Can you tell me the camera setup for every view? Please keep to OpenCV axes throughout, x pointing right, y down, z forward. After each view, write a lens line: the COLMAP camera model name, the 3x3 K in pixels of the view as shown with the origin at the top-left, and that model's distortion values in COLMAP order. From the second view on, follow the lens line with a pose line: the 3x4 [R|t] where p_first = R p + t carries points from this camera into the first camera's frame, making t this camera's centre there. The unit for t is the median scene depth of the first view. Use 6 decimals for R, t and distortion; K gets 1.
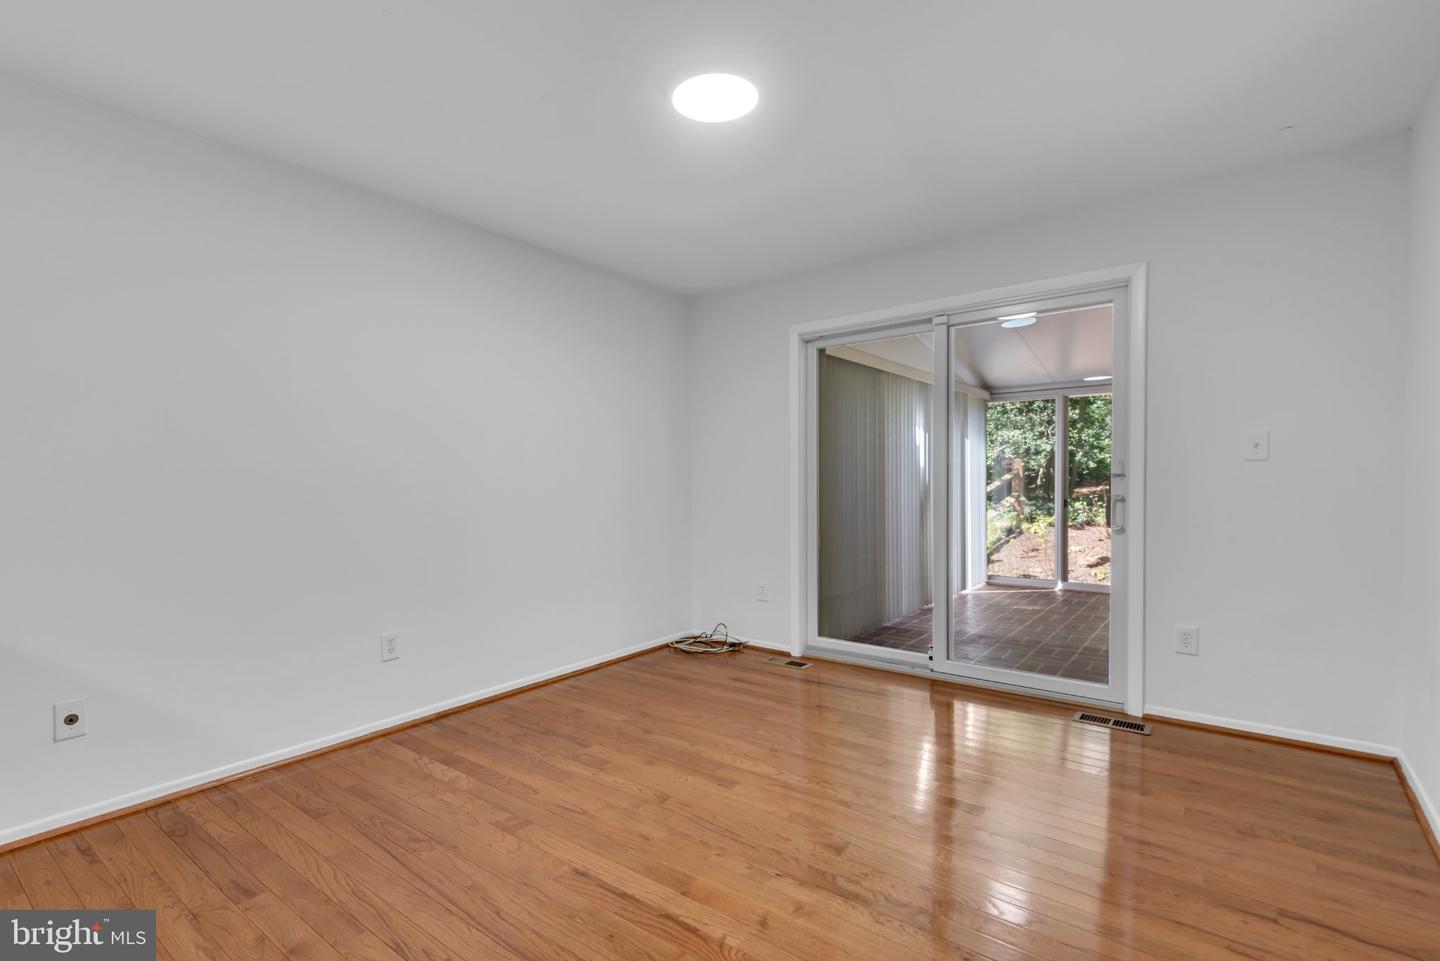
lens RADIAL K [[656.6, 0, 702.7], [0, 656.6, 472.0], [0, 0, 1]] dist [0.042142, -0.019191]
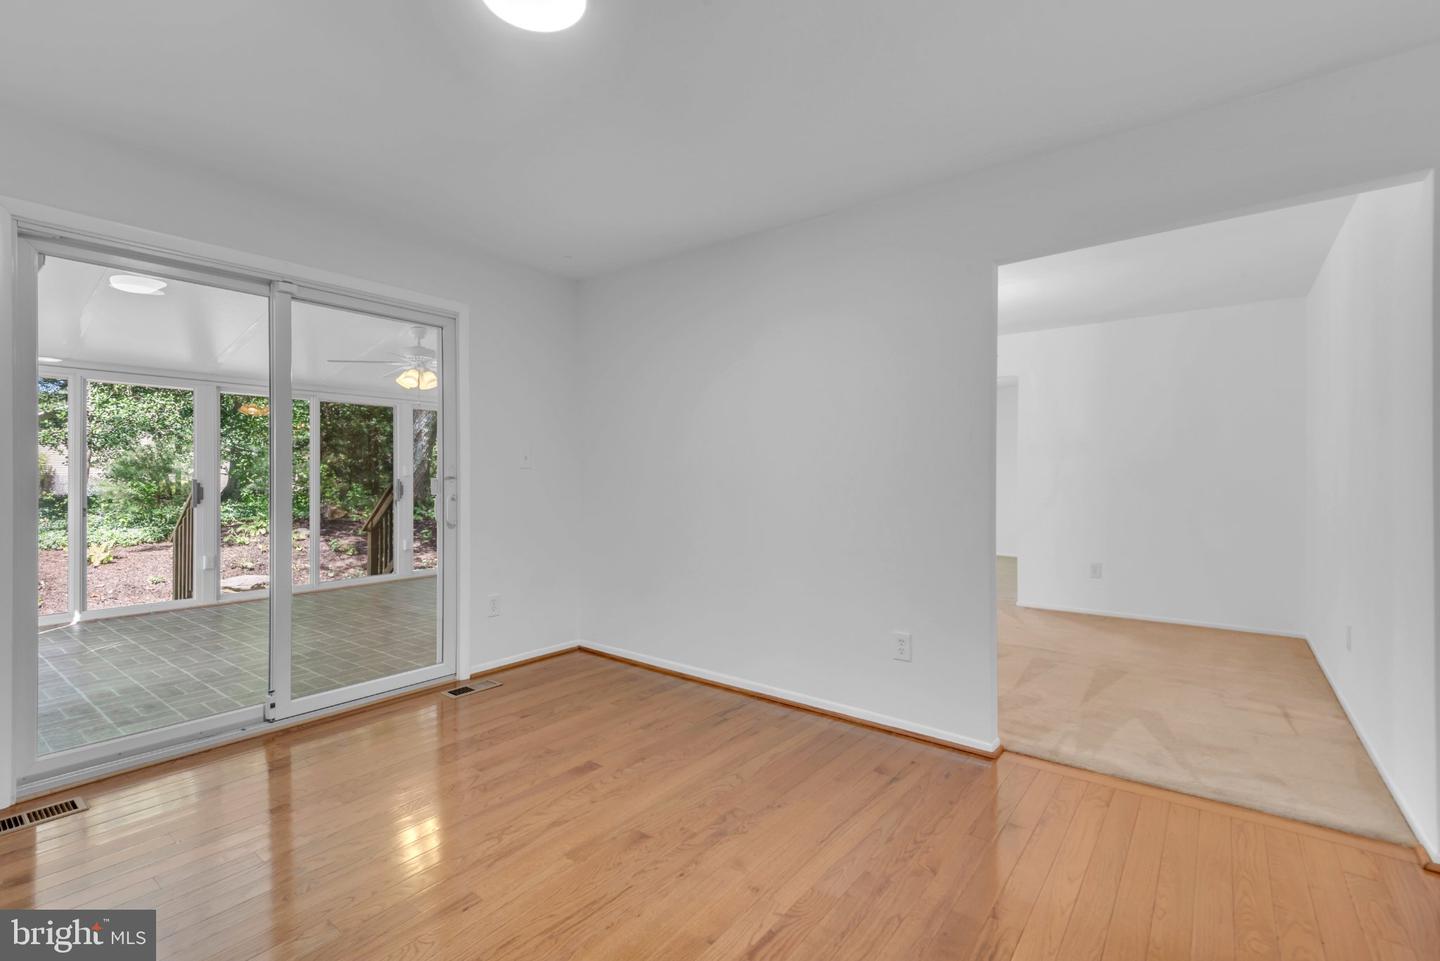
lens RADIAL K [[649.6, 0, 683.2], [0, 649.6, 473.7], [0, 0, 1]] dist [0.035526, -0.016372]
pose [[0.028891, 0.018444, 0.999412, -0.521570], [-0.012089, 0.999763, -0.018101, 0.011827], [-0.999509, -0.011559, 0.029107, 0.574415]]
